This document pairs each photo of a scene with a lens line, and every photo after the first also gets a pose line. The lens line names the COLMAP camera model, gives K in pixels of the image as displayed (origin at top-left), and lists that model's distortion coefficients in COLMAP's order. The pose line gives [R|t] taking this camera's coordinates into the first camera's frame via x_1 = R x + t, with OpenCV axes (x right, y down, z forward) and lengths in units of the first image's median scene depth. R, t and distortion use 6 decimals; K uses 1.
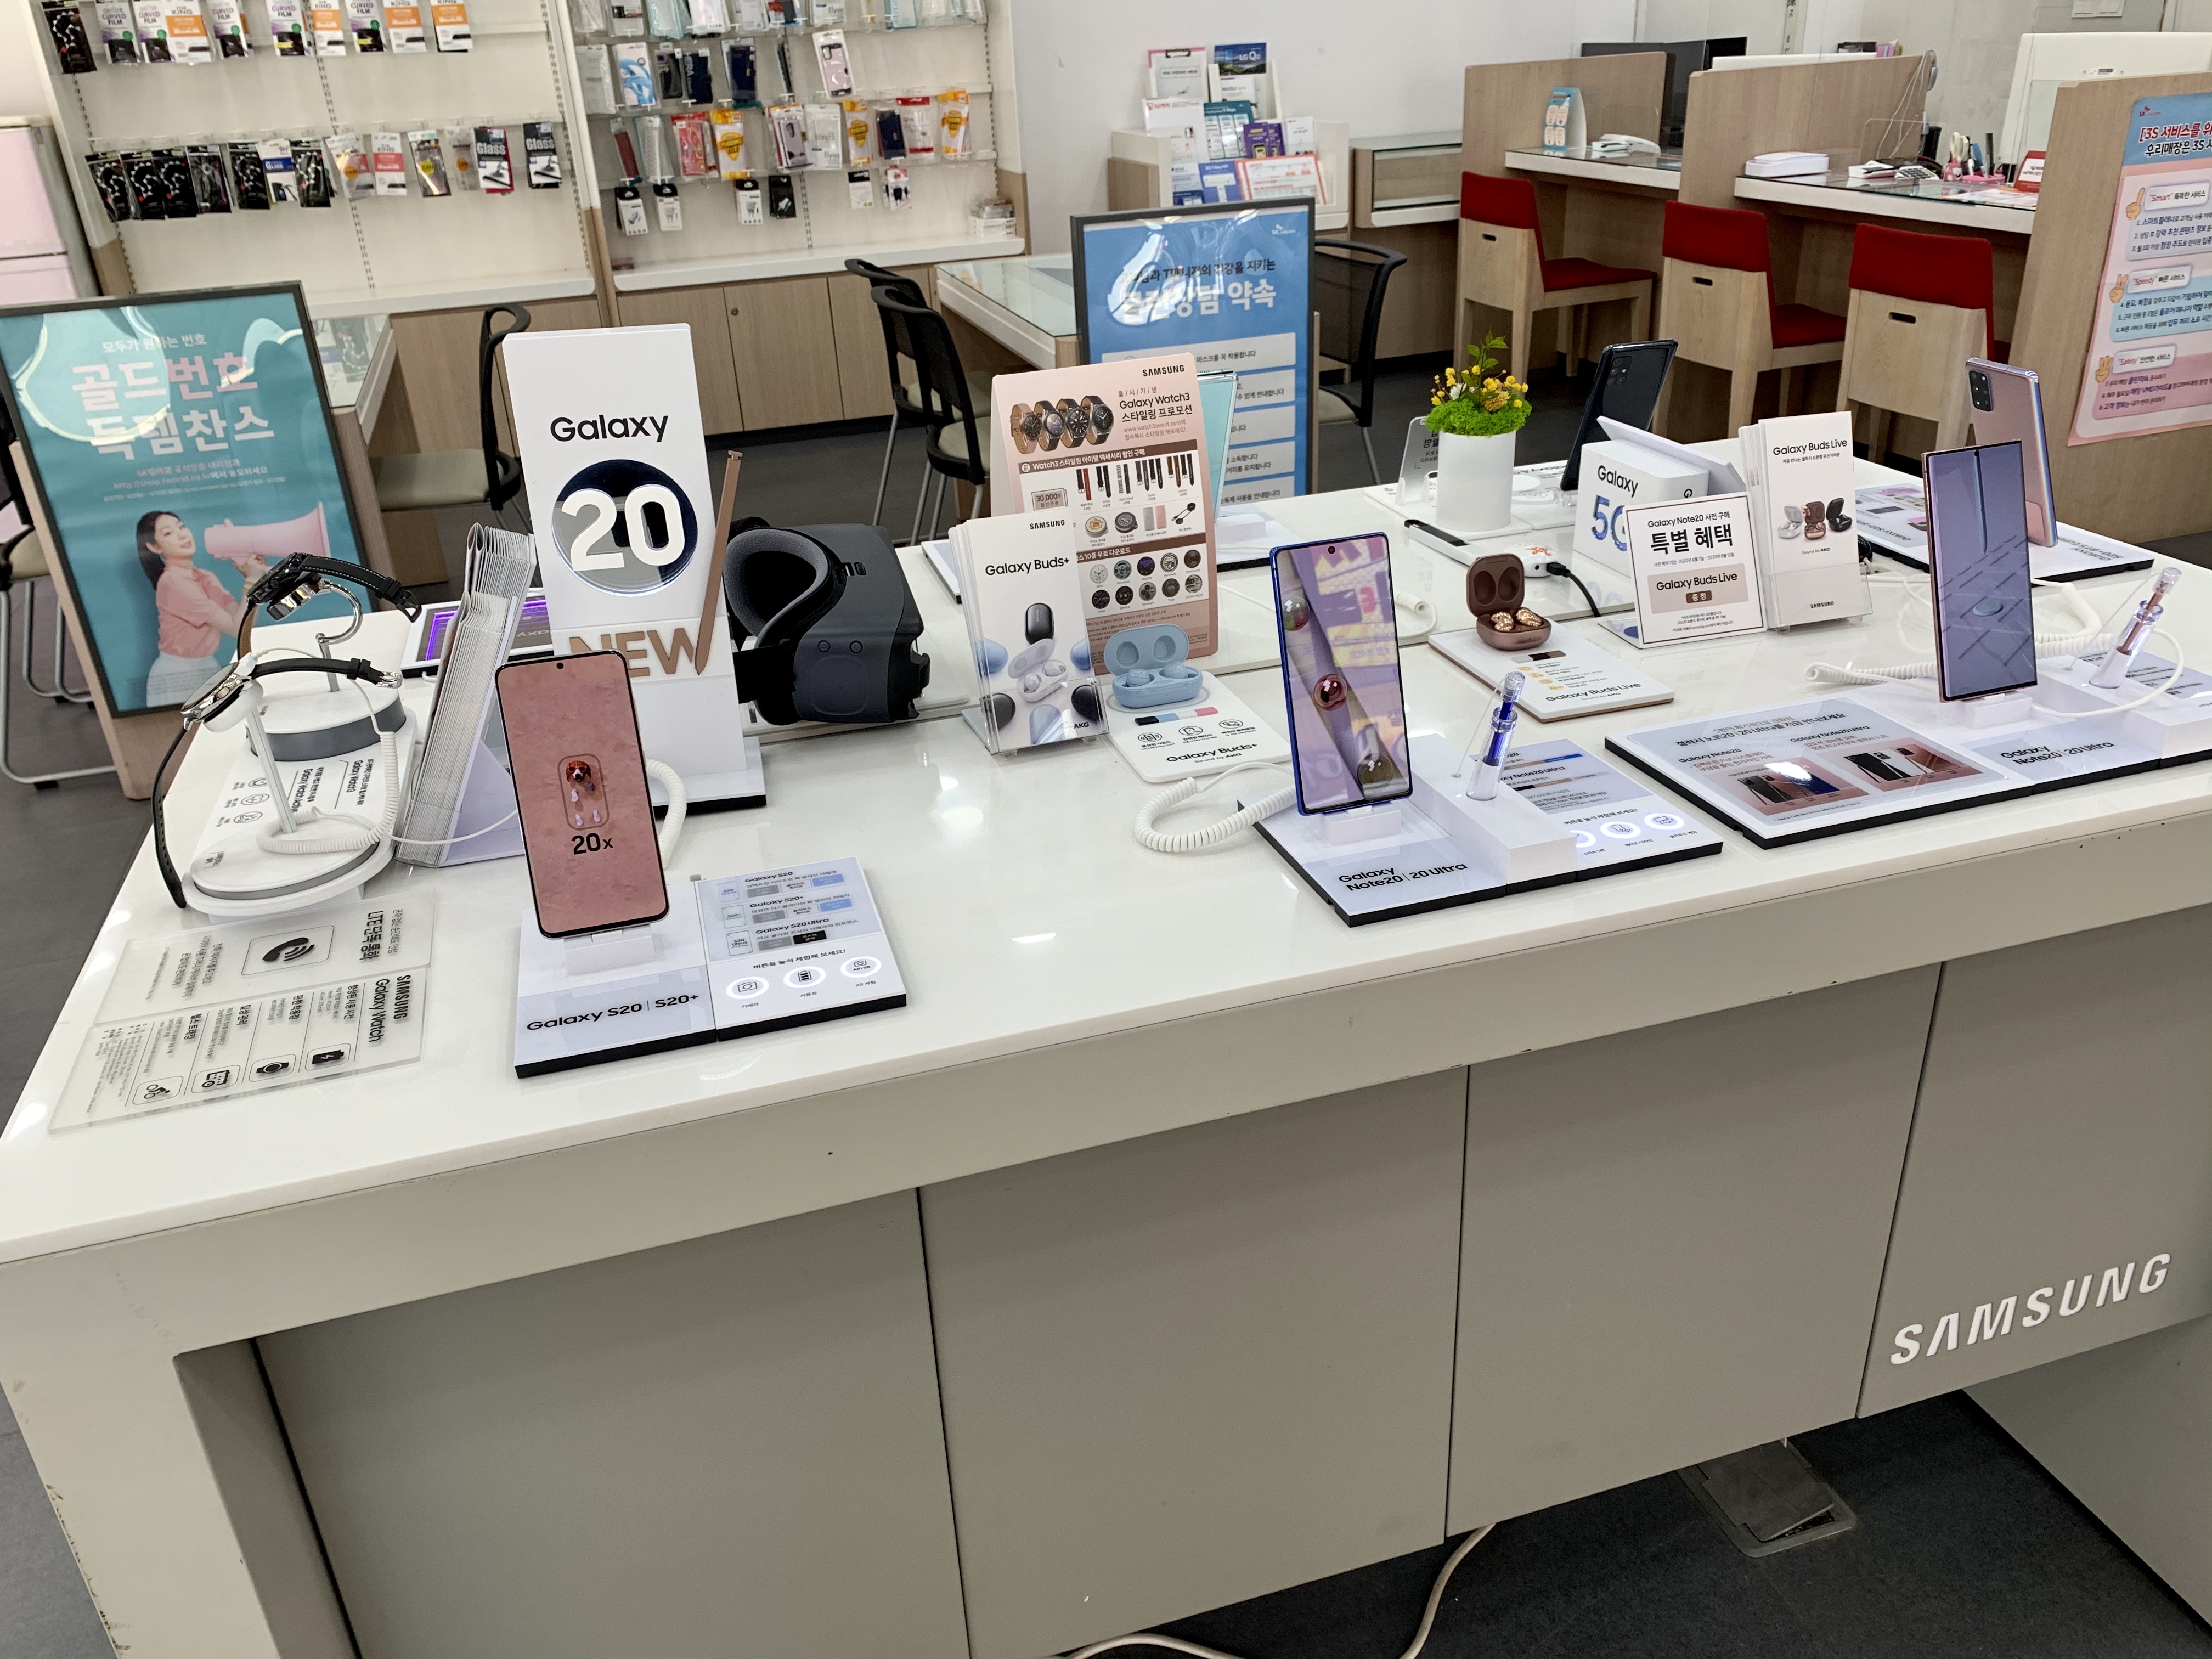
lens RADIAL K [[1668.8, 0, 1102.4], [0, 1668.8, 824.0], [0, 0, 1]] dist [0.005647, -0.000312]
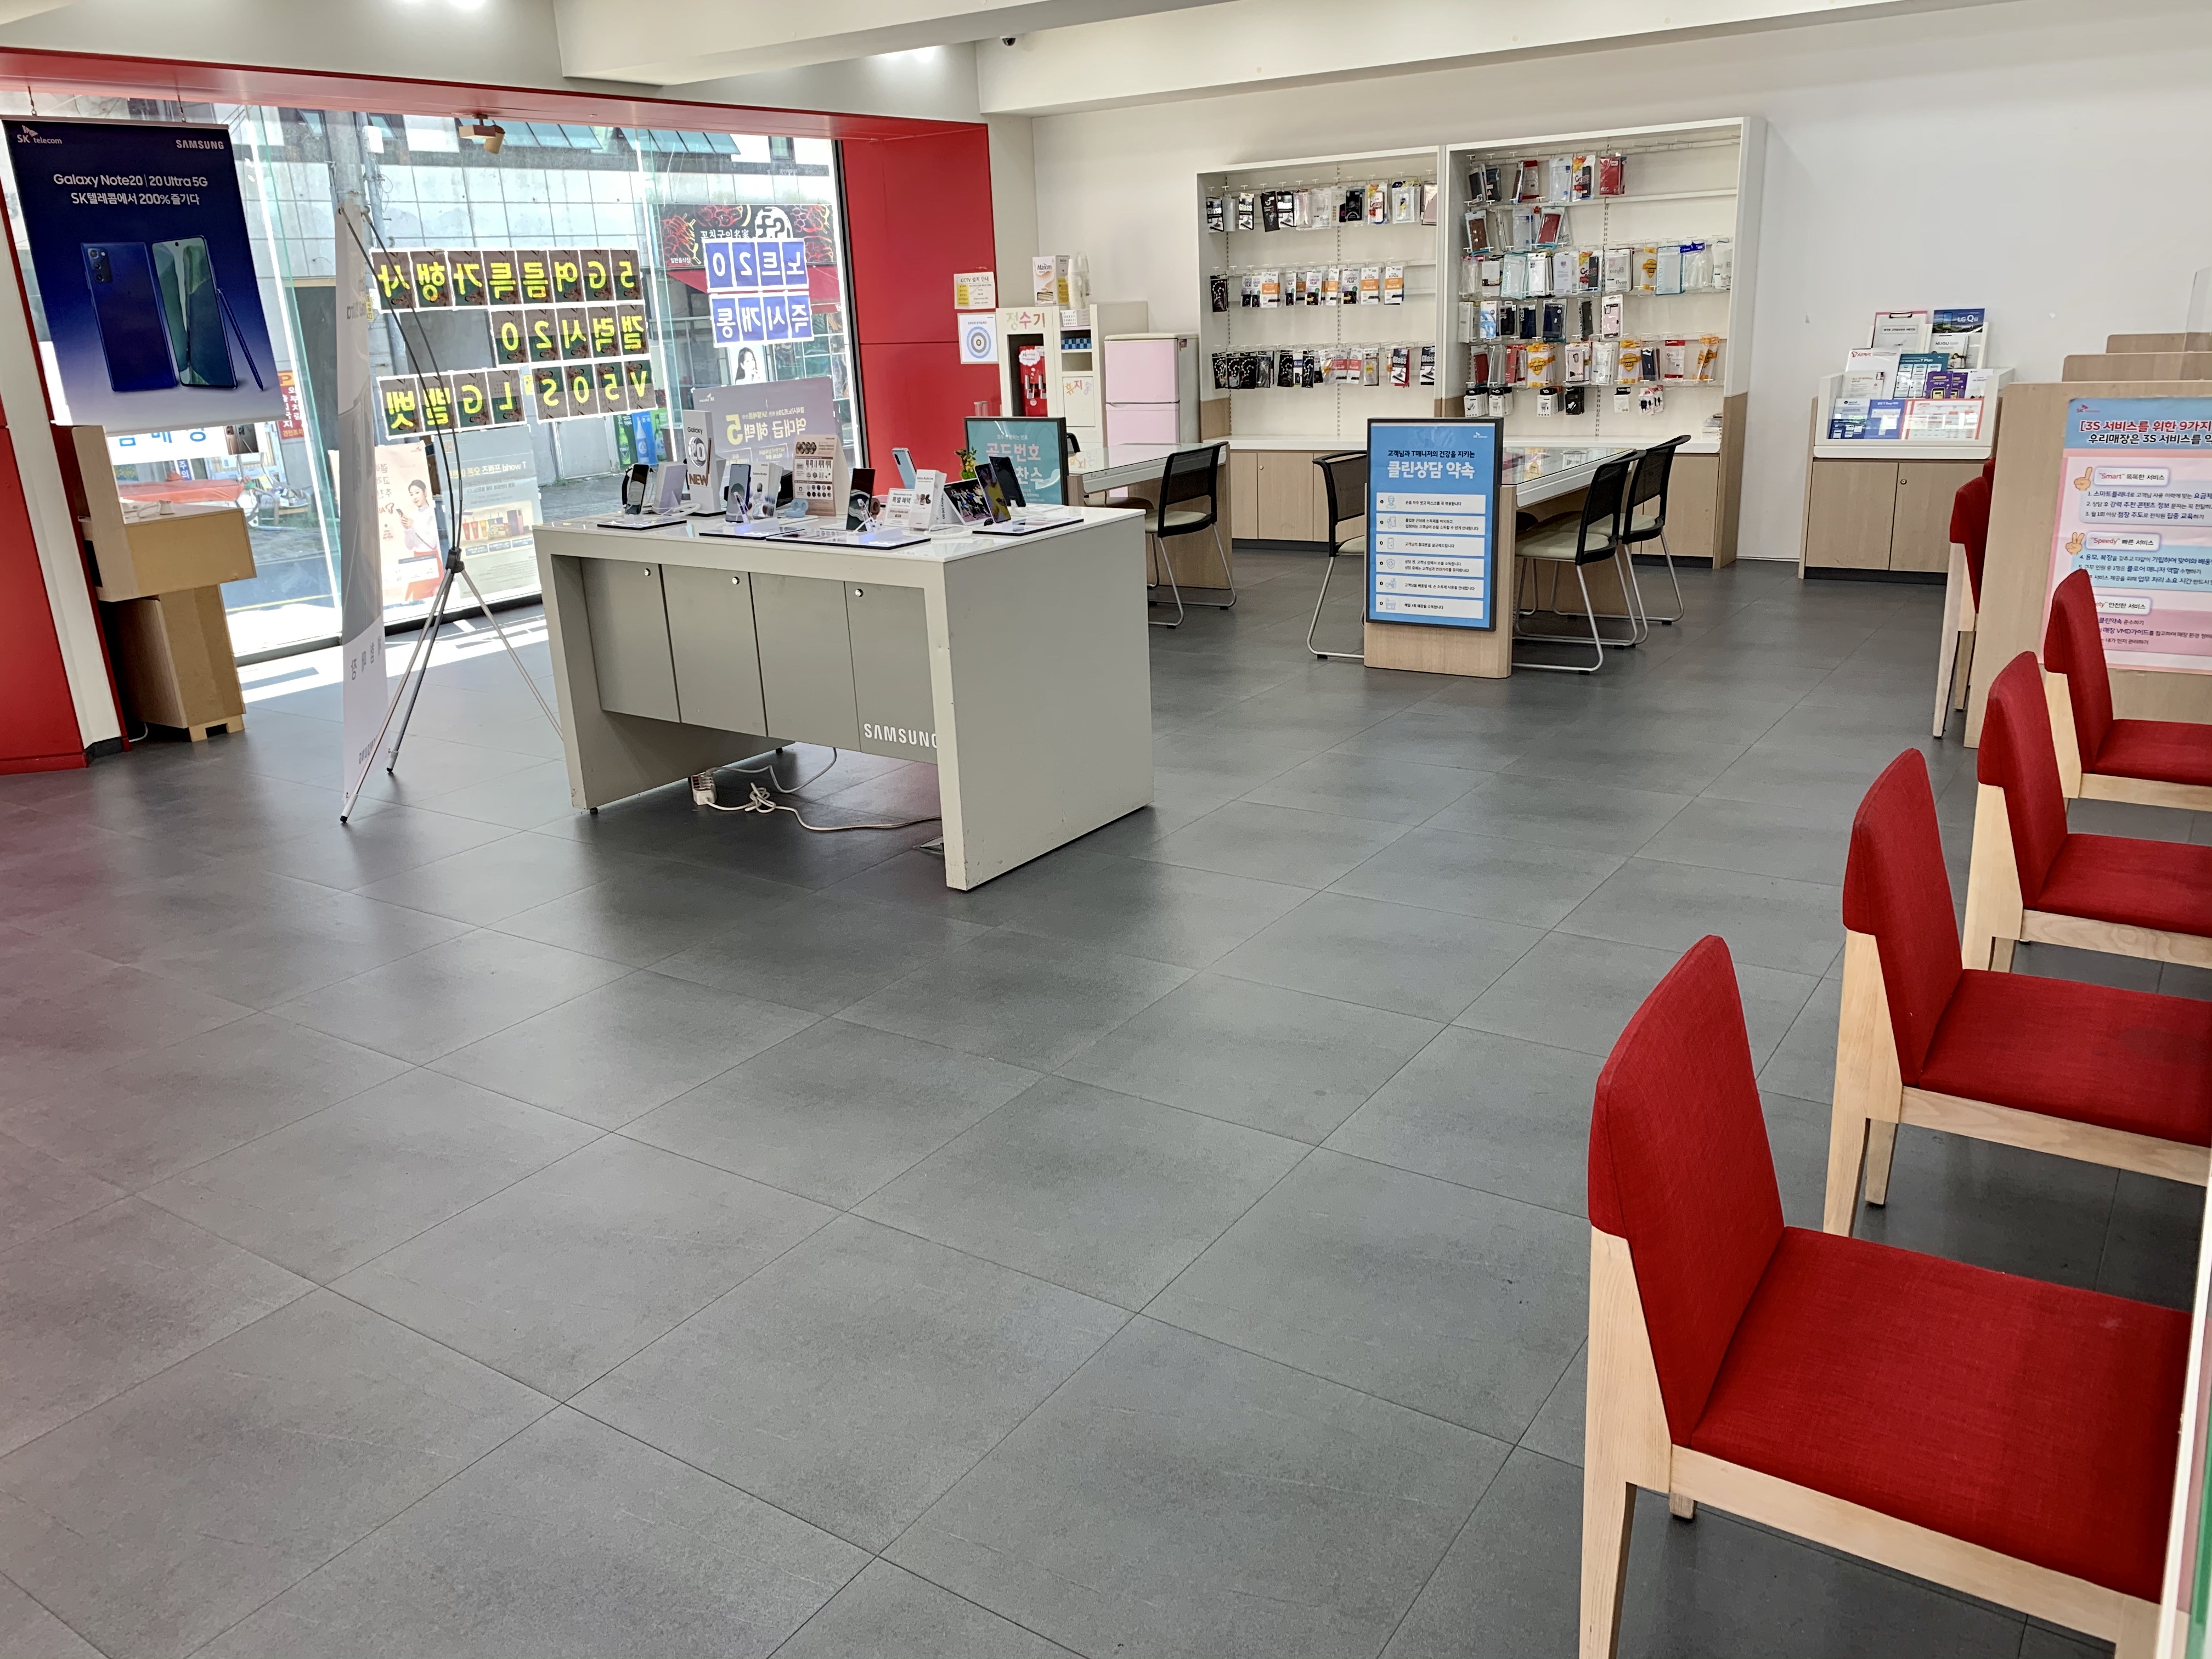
lens RADIAL K [[1668.8, 0, 1105.7], [0, 1668.8, 833.7], [0, 0, 1]] dist [0.005647, -0.000312]
pose [[0.617827, 0.263981, -0.740678, 0.810594], [-0.329969, 0.942050, 0.060511, 0.034741], [0.713729, 0.207016, 0.669130, -0.221240]]
